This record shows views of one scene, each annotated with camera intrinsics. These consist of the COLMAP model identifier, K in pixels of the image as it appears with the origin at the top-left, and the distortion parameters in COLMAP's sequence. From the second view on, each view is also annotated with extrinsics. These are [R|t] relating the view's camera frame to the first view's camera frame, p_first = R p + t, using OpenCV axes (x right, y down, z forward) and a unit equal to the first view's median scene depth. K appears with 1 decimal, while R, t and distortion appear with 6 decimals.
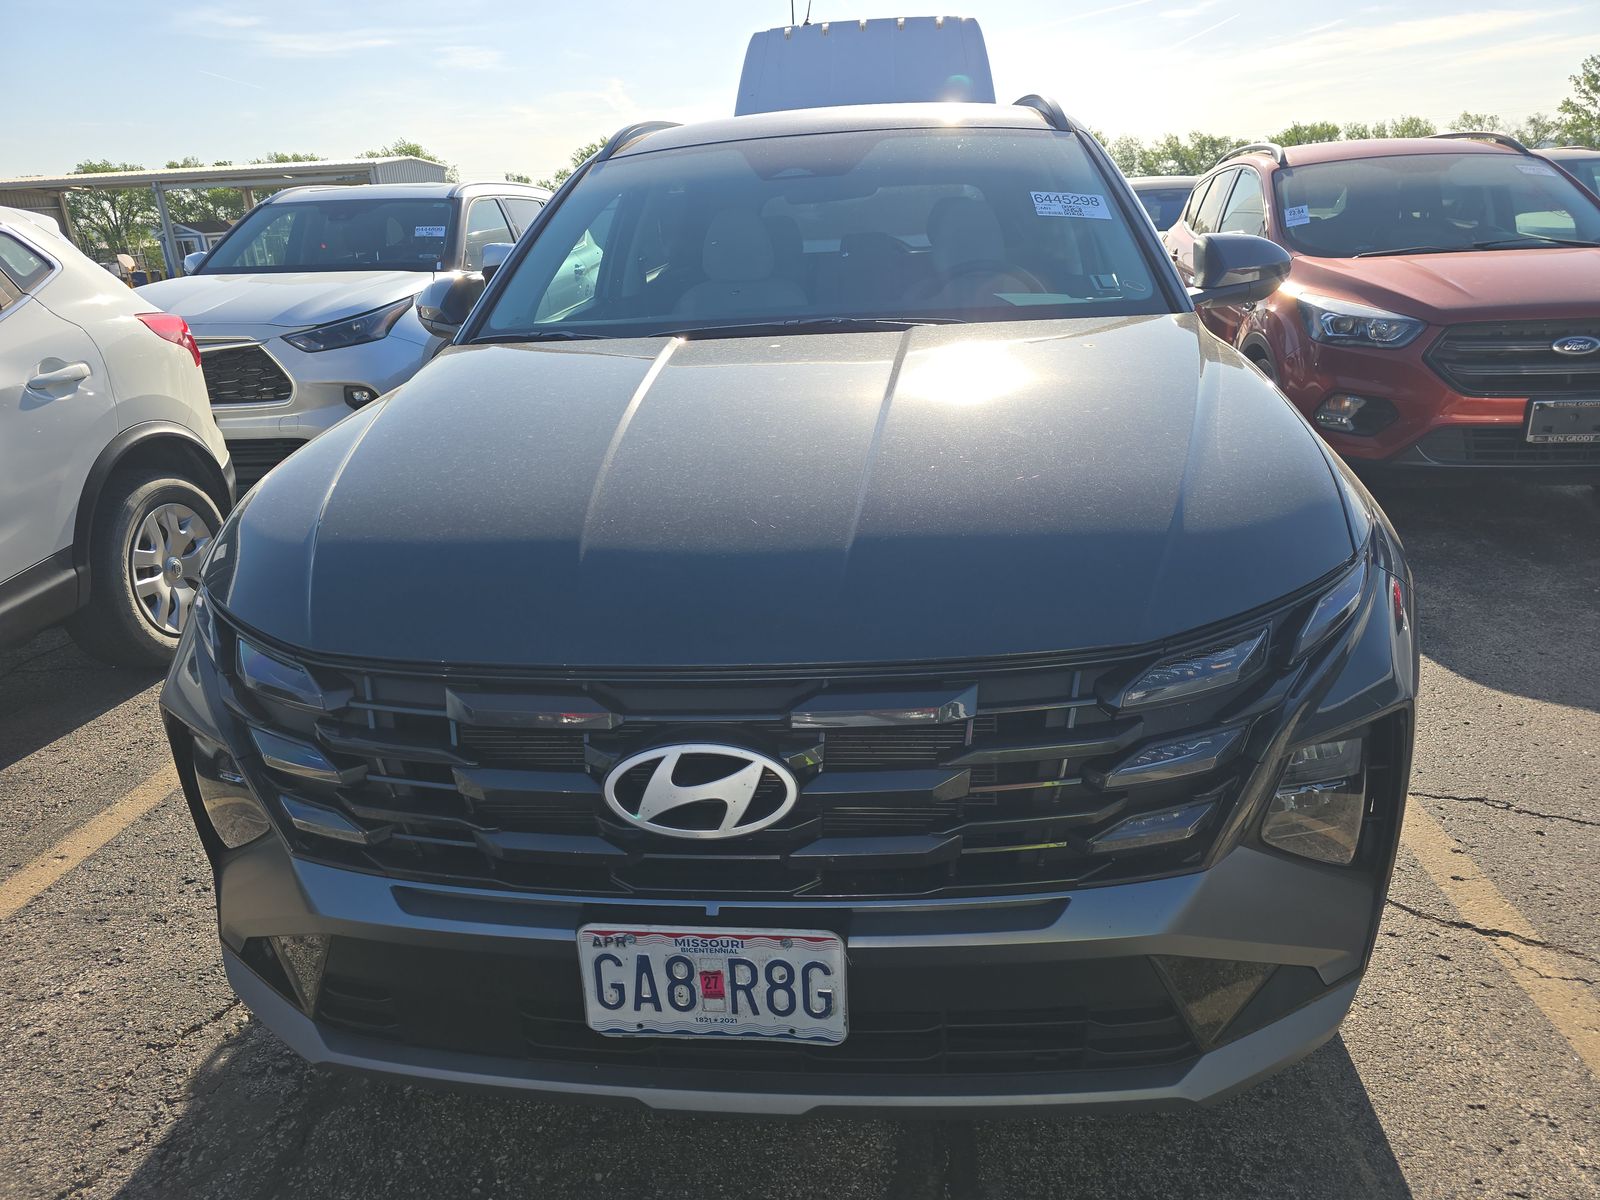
lens RADIAL K [[1071.6, 0, 796.4], [0, 1071.6, 595.0], [0, 0, 1]] dist [0.029524, -0.006619]
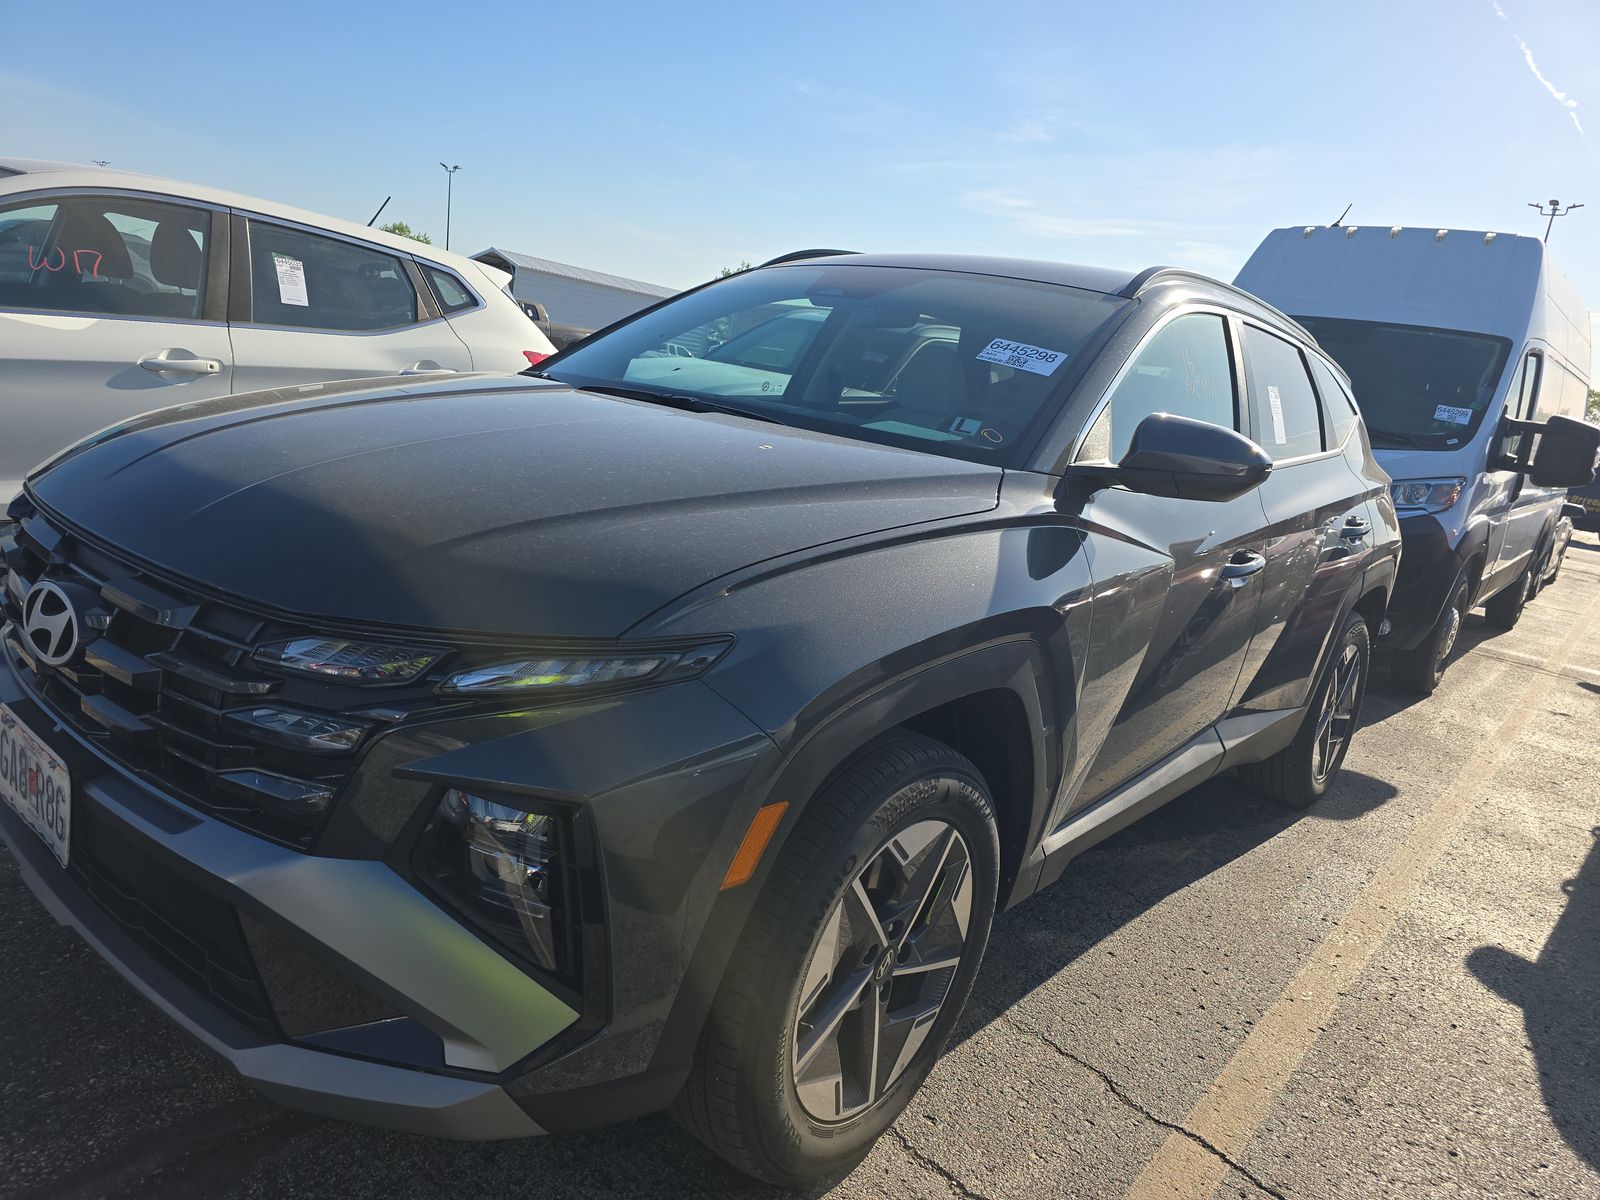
lens RADIAL K [[1071.6, 0, 792.8], [0, 1071.6, 599.4], [0, 0, 1]] dist [0.029524, -0.006619]
pose [[0.816110, 0.284208, -0.503180, 0.437110], [-0.353798, 0.934181, -0.046178, -0.033394], [0.456937, 0.215710, 0.862947, 0.093202]]
